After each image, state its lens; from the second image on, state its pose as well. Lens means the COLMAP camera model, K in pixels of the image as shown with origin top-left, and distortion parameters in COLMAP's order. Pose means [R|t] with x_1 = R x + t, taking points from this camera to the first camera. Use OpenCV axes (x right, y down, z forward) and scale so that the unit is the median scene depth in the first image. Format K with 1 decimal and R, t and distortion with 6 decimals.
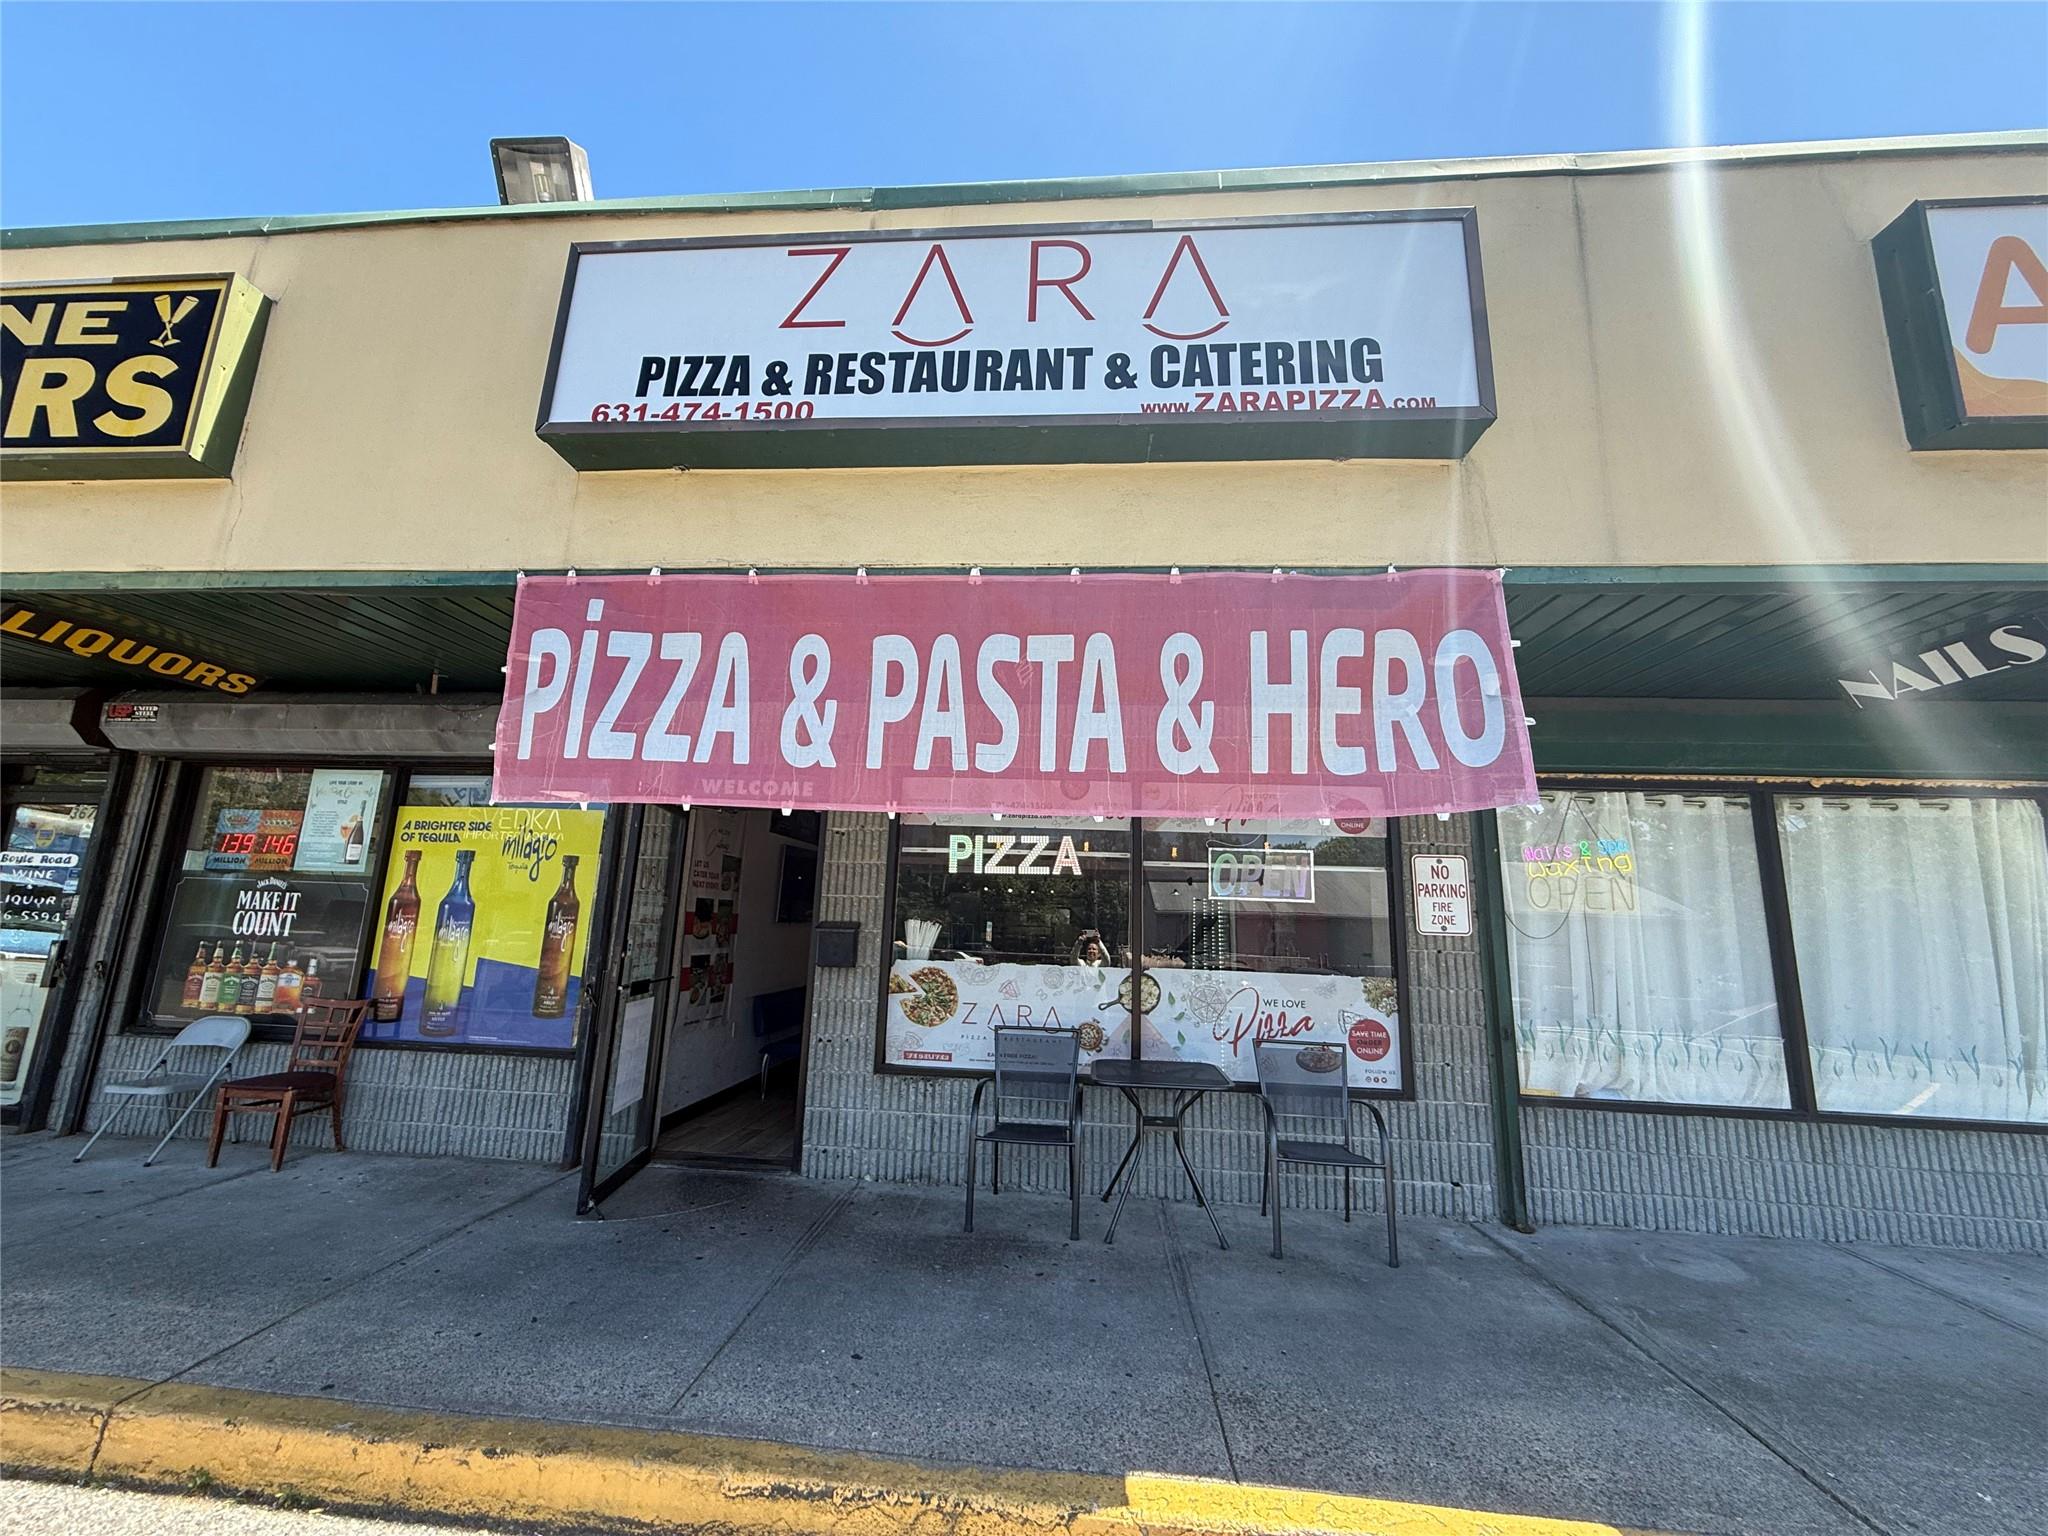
lens RADIAL K [[811.0, 0, 1013.8], [0, 811.0, 761.1], [0, 0, 1]] dist [-0.001770, -0.000038]
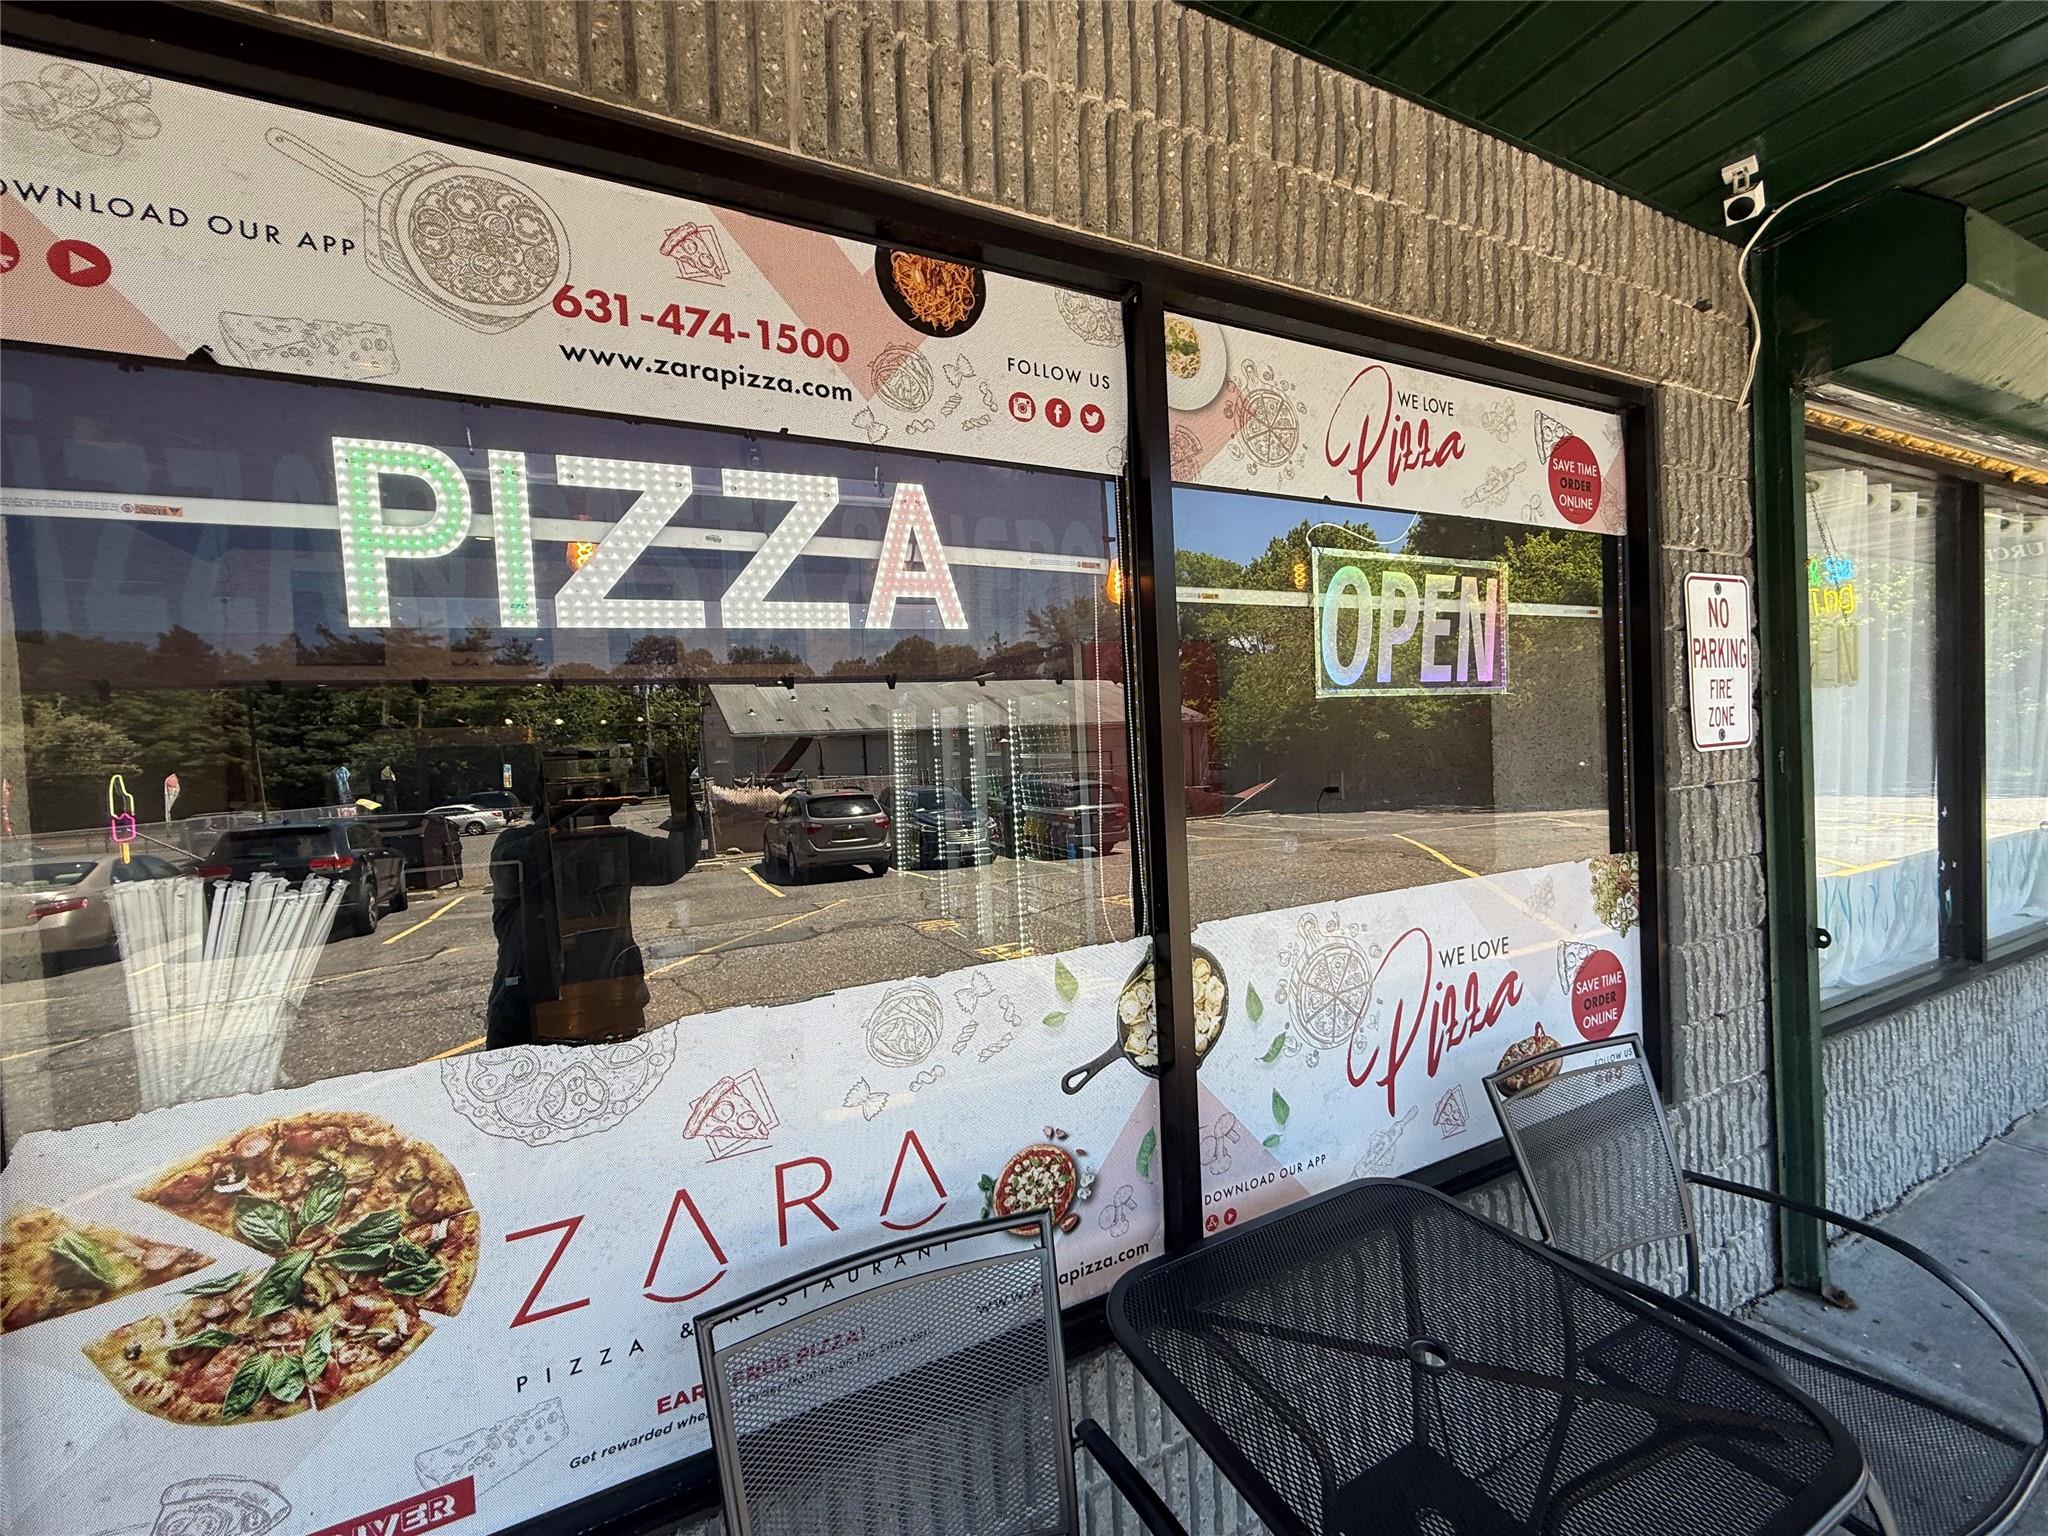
lens RADIAL K [[811.0, 0, 1013.8], [0, 811.0, 761.1], [0, 0, 1]] dist [-0.001770, -0.000038]
pose [[0.857874, -0.086389, 0.506546, -0.044868], [-0.027995, 0.976446, 0.213939, 0.126321], [-0.513096, -0.197714, 0.835249, 0.771931]]
